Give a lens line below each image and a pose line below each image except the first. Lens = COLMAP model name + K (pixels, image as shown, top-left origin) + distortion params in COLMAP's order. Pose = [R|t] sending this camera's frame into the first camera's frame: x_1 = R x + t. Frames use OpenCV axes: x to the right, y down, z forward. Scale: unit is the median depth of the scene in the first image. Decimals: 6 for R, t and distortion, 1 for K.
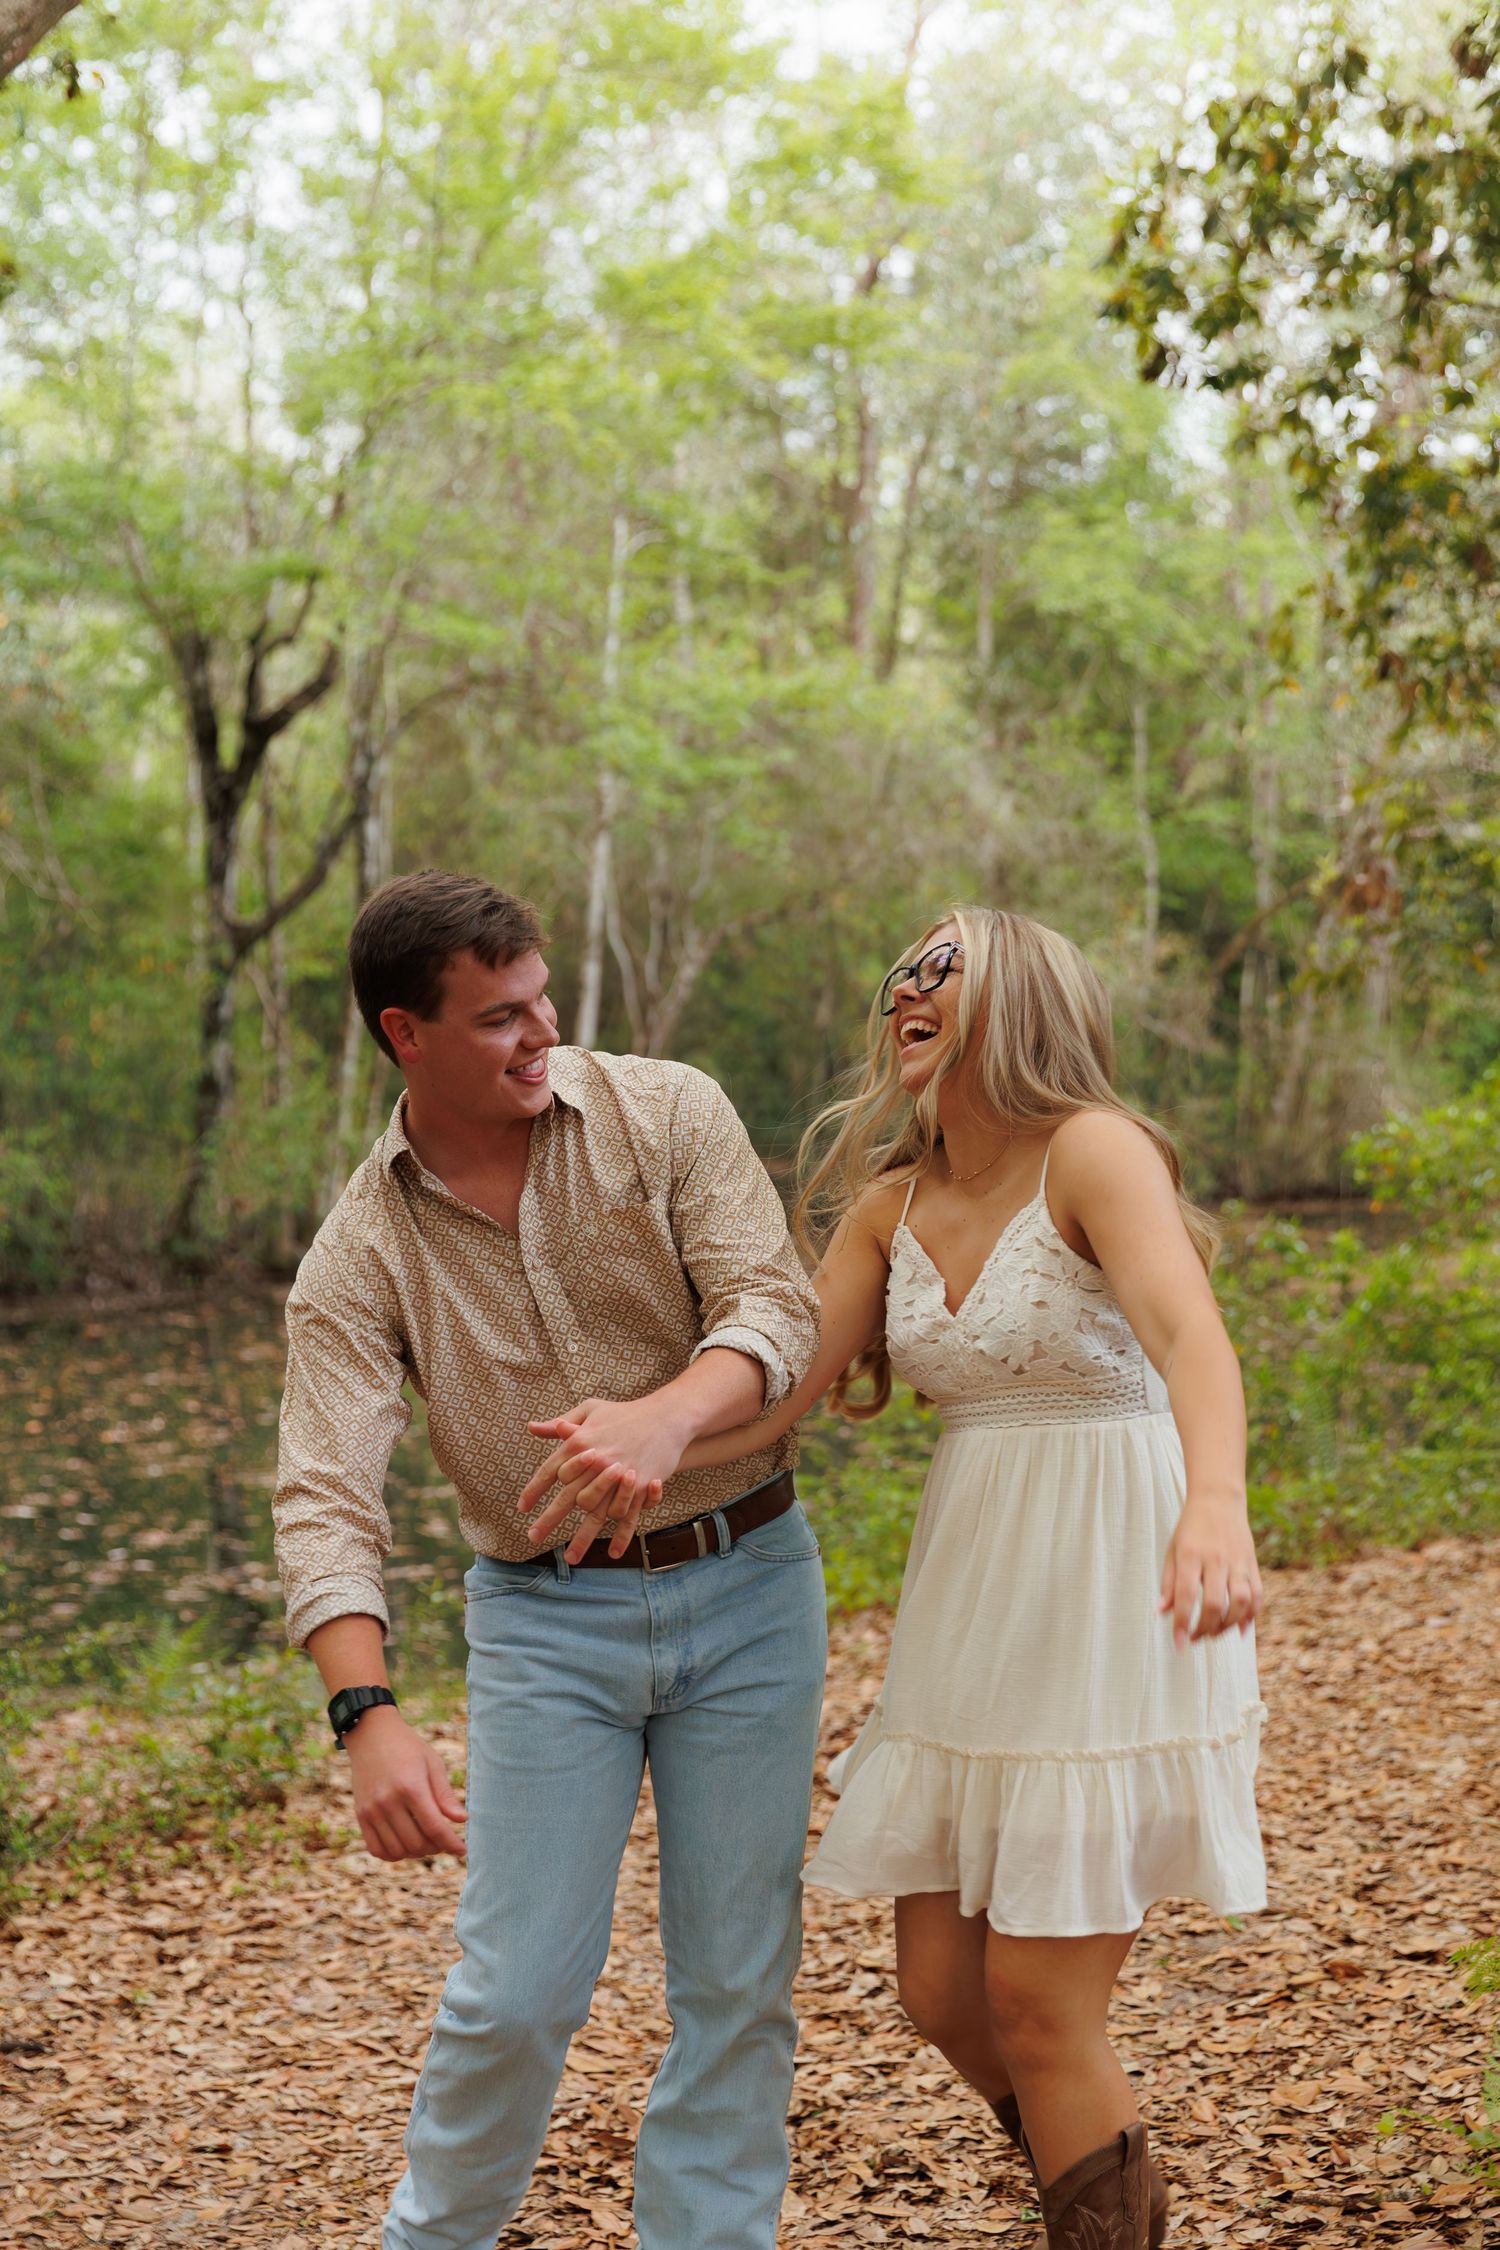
lens RADIAL K [[3638.4, 0, 748.4], [0, 3638.4, 1112.0], [0, 0, 1]] dist [0.008407, 0.000000]
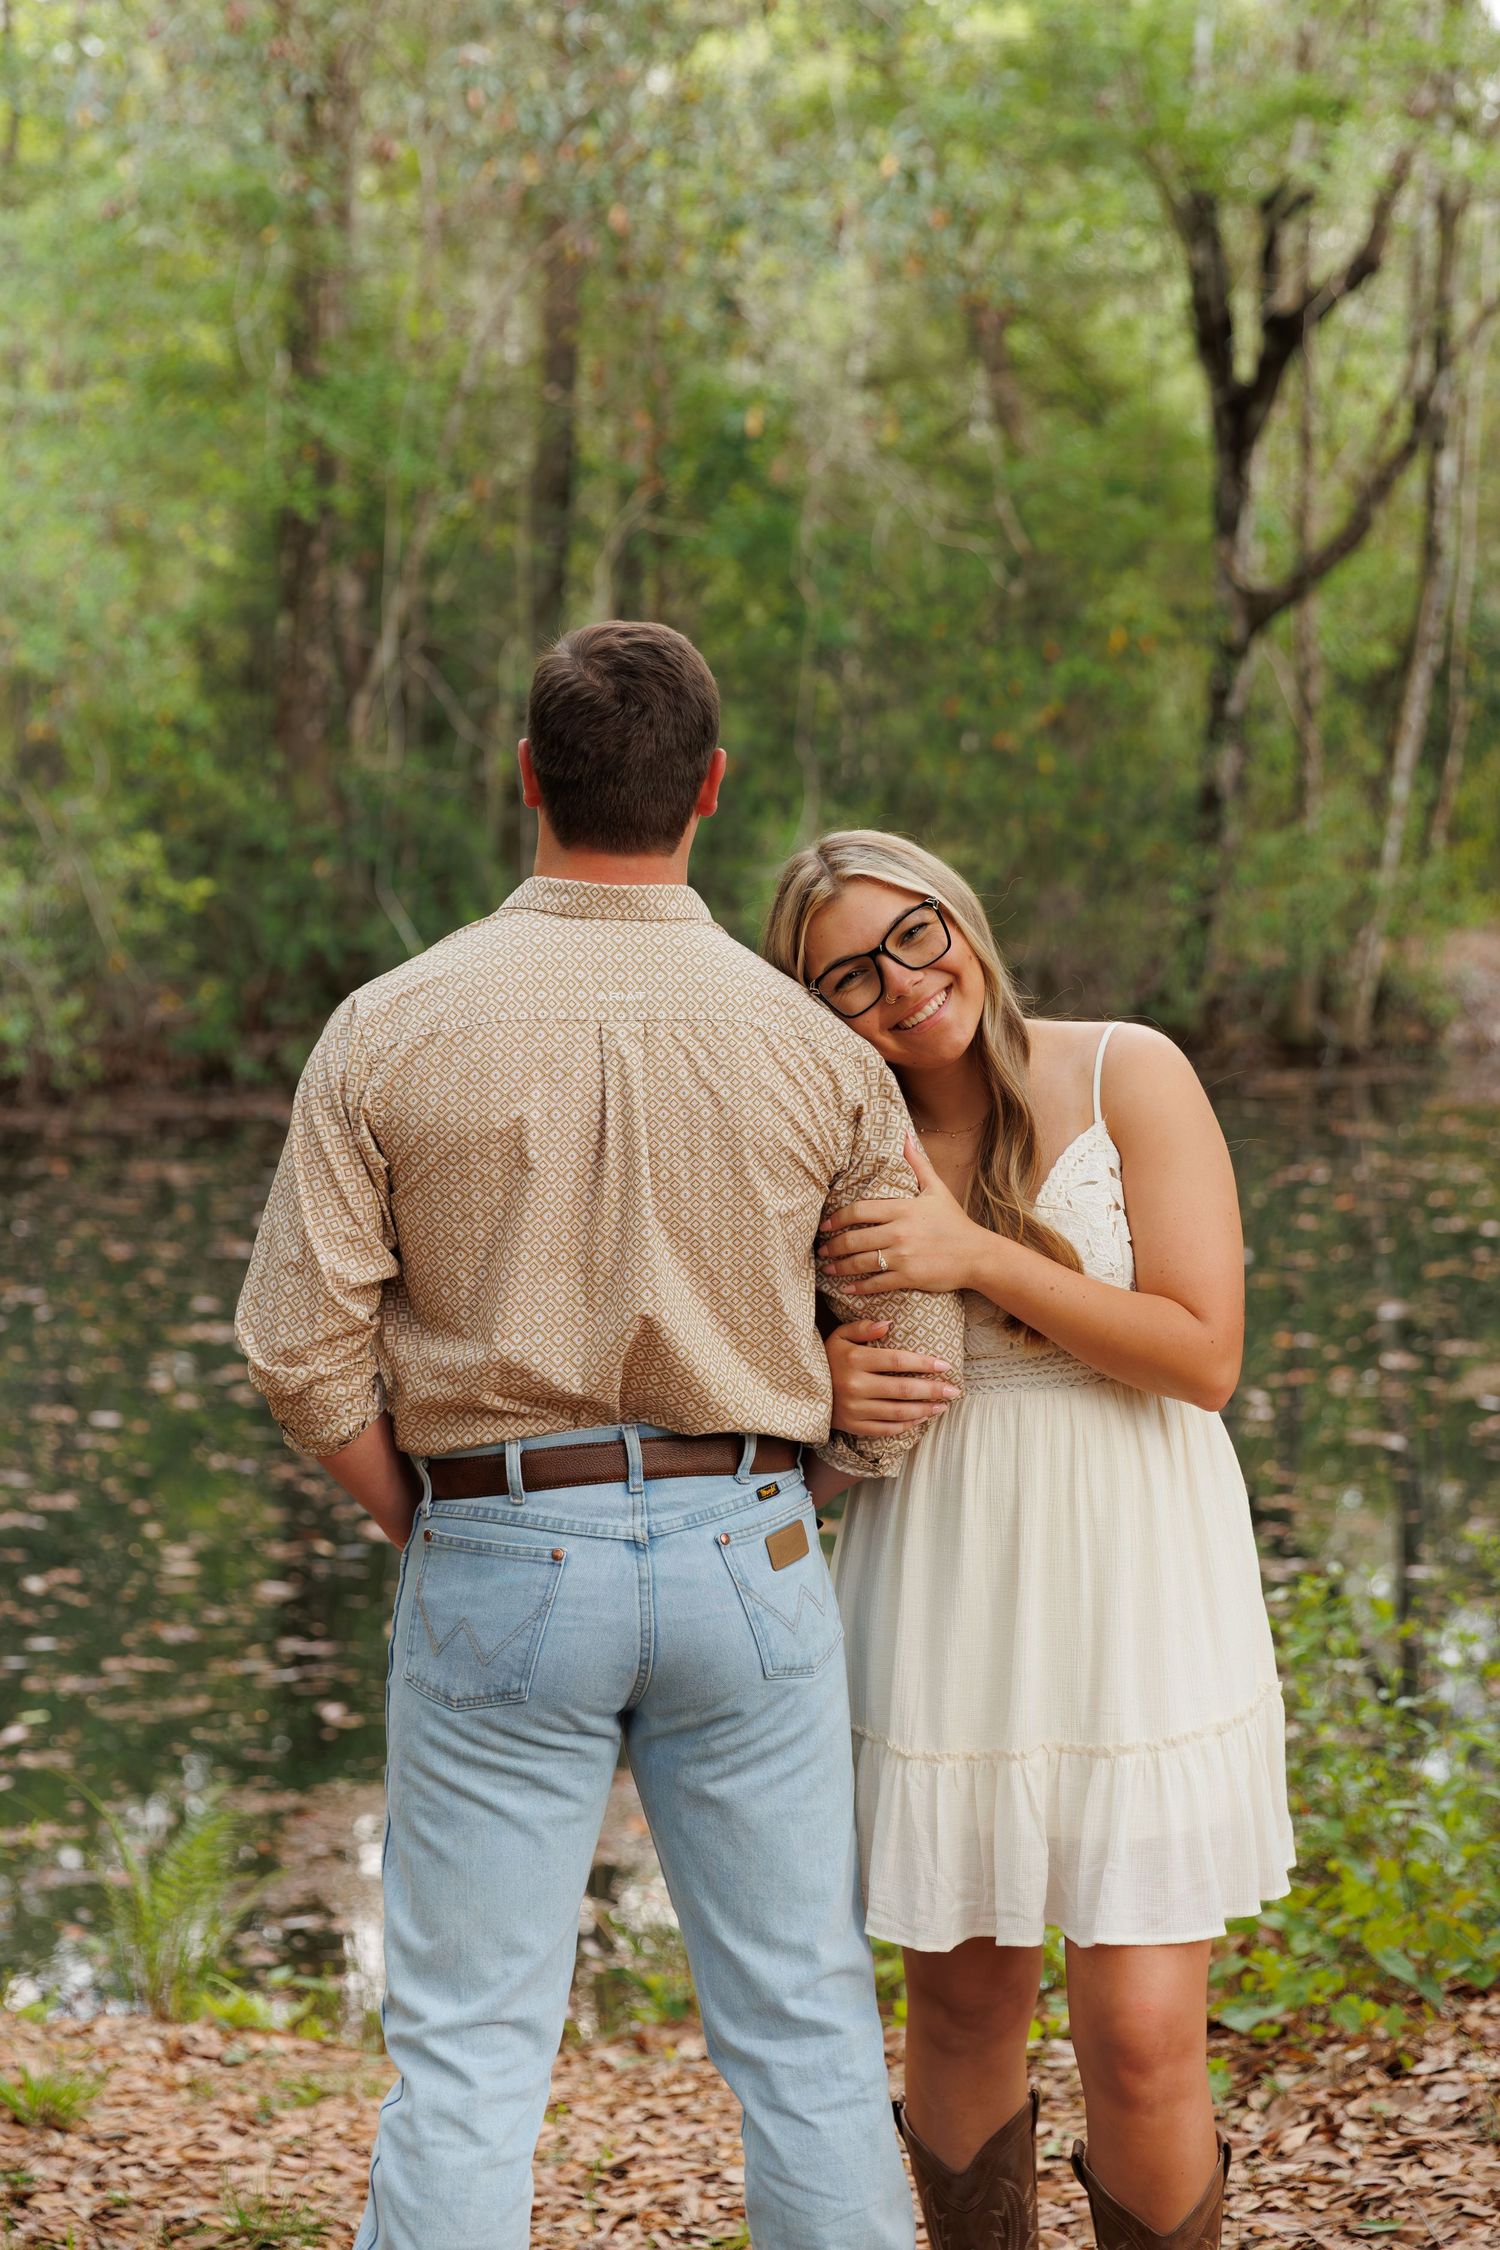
lens RADIAL K [[3761.5, 0, 790.6], [0, 3761.5, 1097.5], [0, 0, 1]] dist [0.016487, 0.000000]
pose [[0.934102, 0.063721, -0.351275, 0.093272], [-0.037896, 0.996081, 0.079918, -0.009781], [0.354991, -0.061339, 0.932855, 0.435852]]
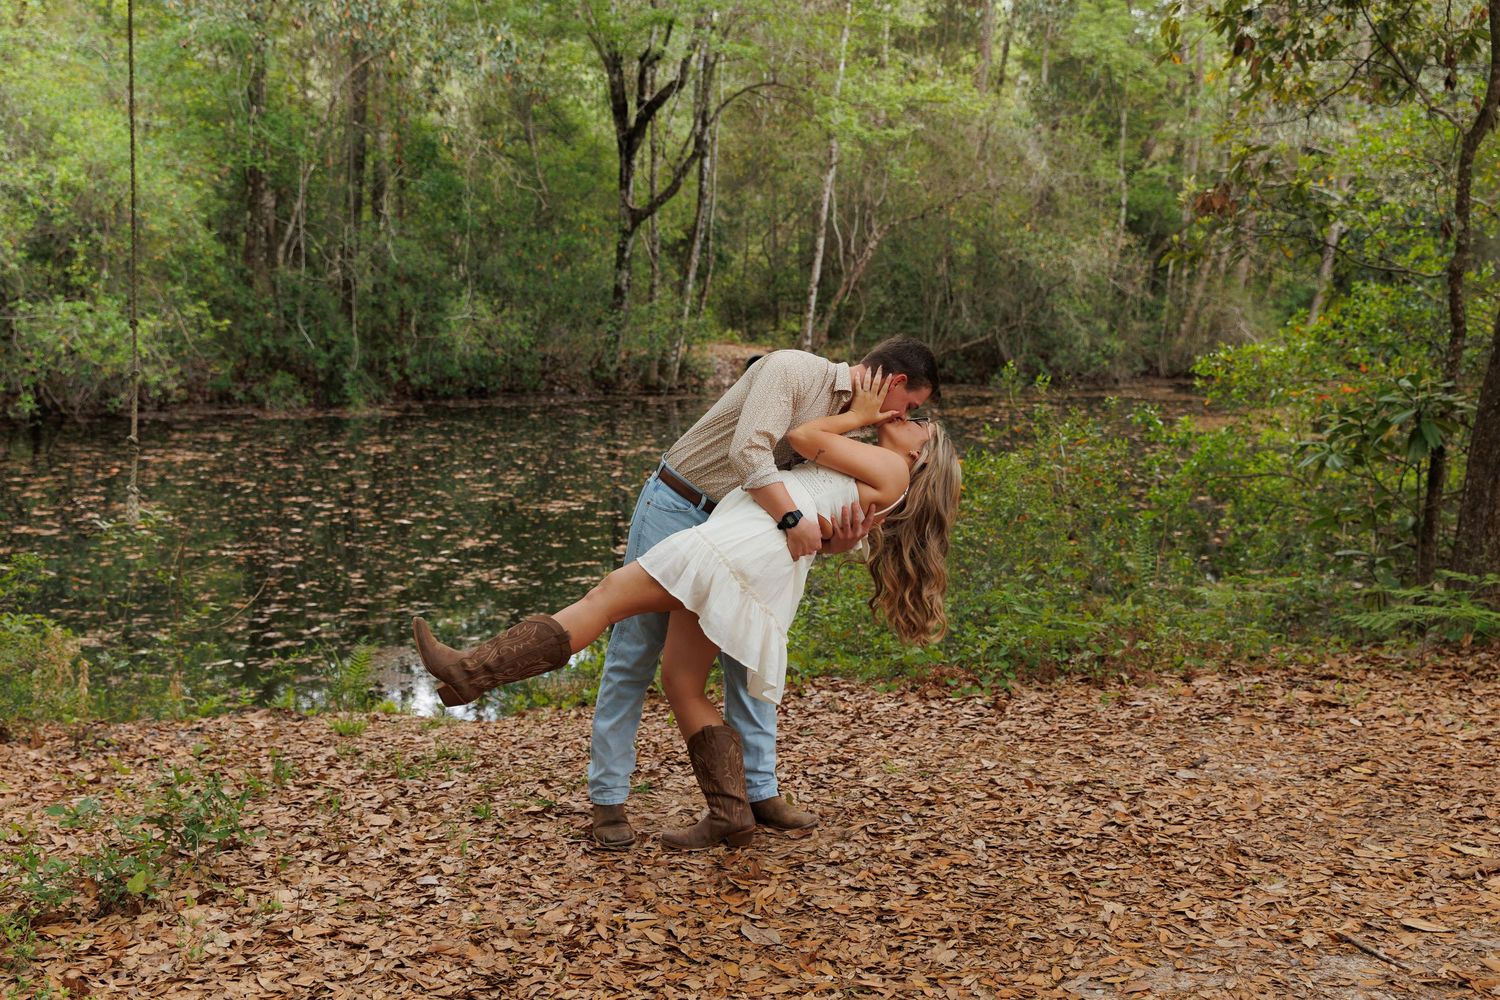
lens RADIAL K [[1685.2, 0, 691.2], [0, 1685.2, 512.3], [0, 0, 1]] dist [0.042188, 0.000000]
pose [[0.988498, 0.064350, -0.136861, 0.042647], [-0.047588, 0.991339, 0.122401, -0.005087], [0.143552, -0.114480, 0.982999, 0.185738]]
